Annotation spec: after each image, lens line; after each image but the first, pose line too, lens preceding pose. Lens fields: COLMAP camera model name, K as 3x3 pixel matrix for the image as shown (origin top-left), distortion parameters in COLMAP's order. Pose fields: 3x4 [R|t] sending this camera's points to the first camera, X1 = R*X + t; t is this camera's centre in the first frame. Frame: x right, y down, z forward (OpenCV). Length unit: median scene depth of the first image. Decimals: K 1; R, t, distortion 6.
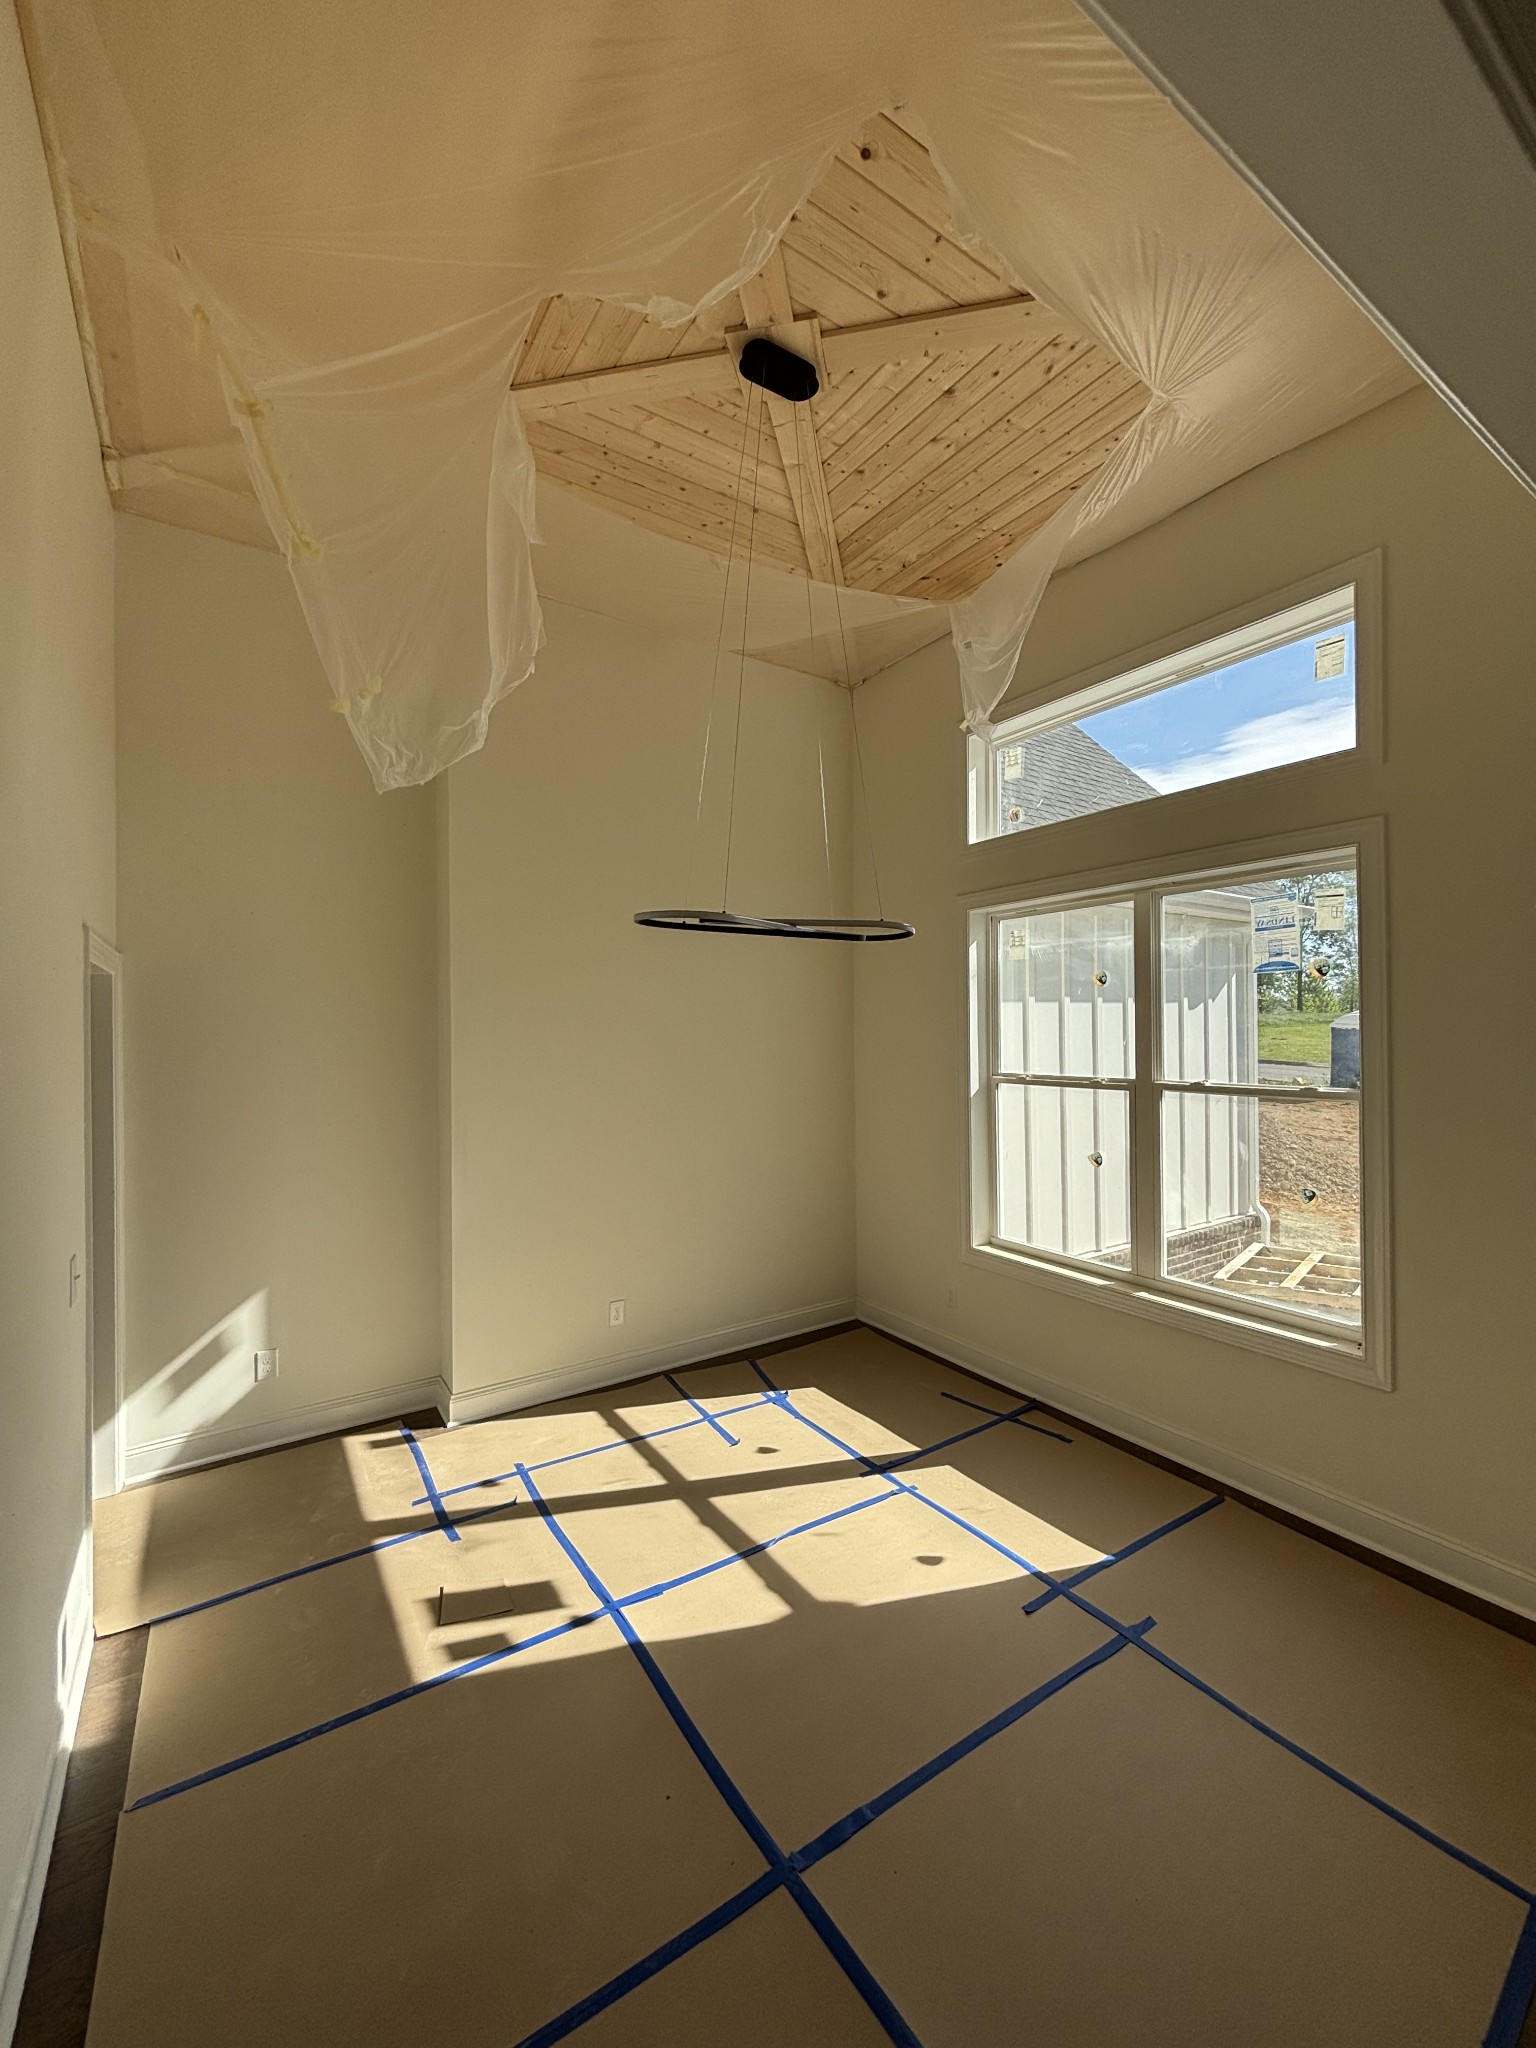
lens RADIAL K [[832.8, 0, 762.2], [0, 832.8, 1018.8], [0, 0, 1]] dist [0.006970, -0.000293]
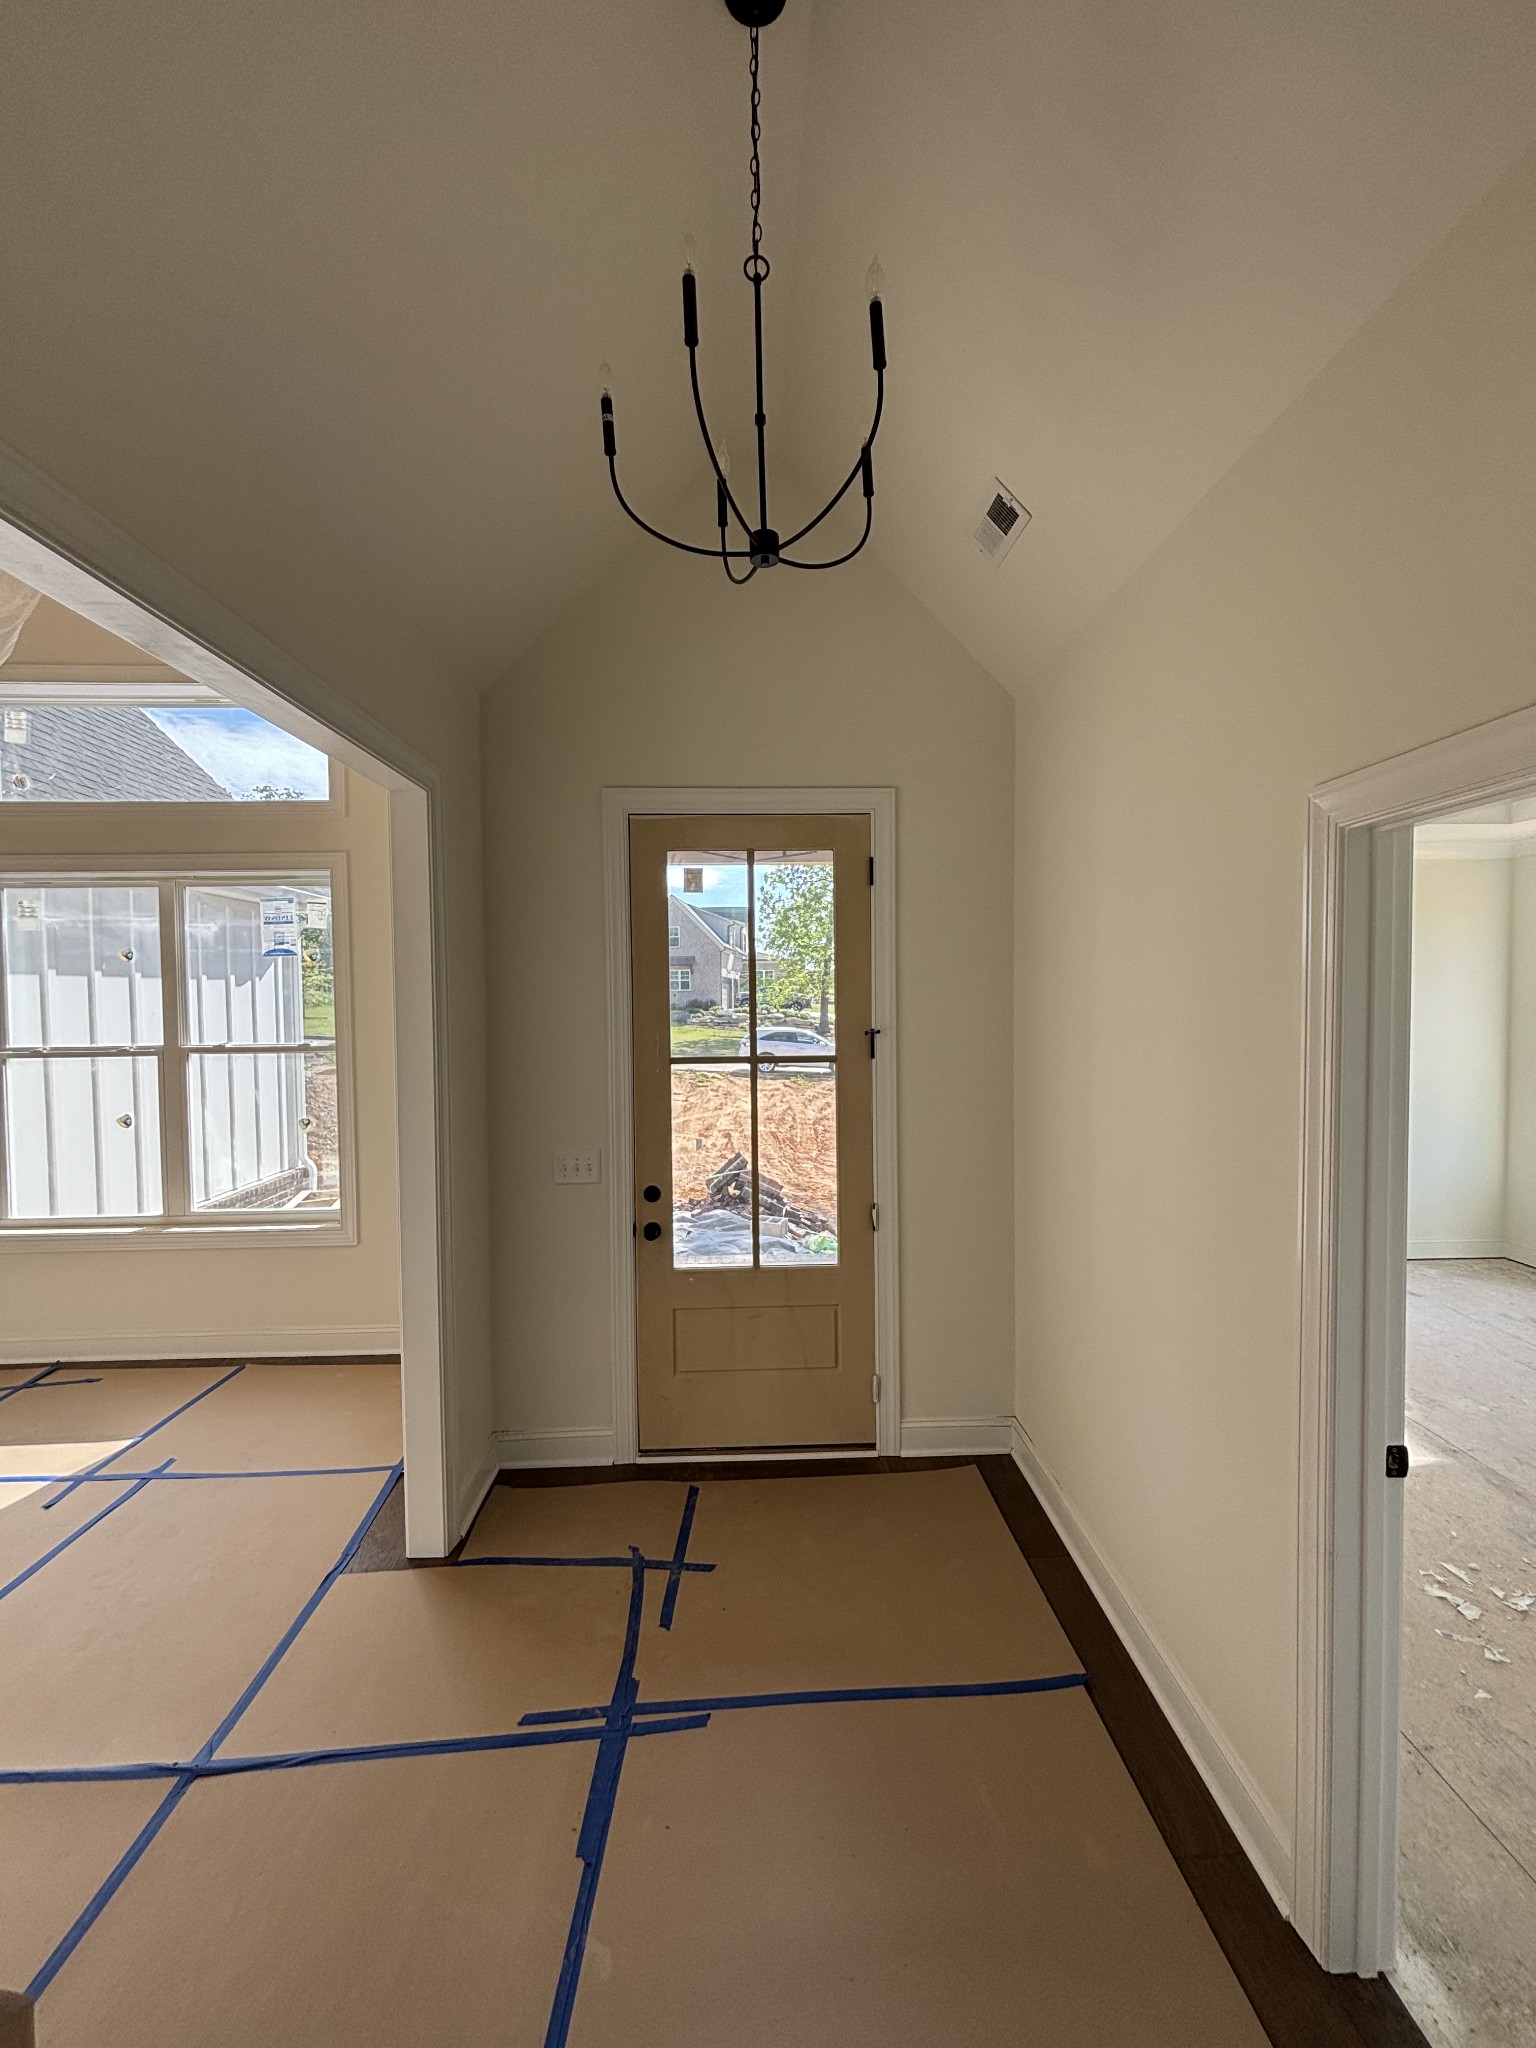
lens RADIAL K [[832.8, 0, 764.0], [0, 832.8, 1024.0], [0, 0, 1]] dist [0.006970, -0.000293]
pose [[0.531140, -0.026042, 0.846884, -0.078140], [-0.001067, 0.999506, 0.031405, 0.006128], [-0.847283, -0.017584, 0.530850, -0.286047]]
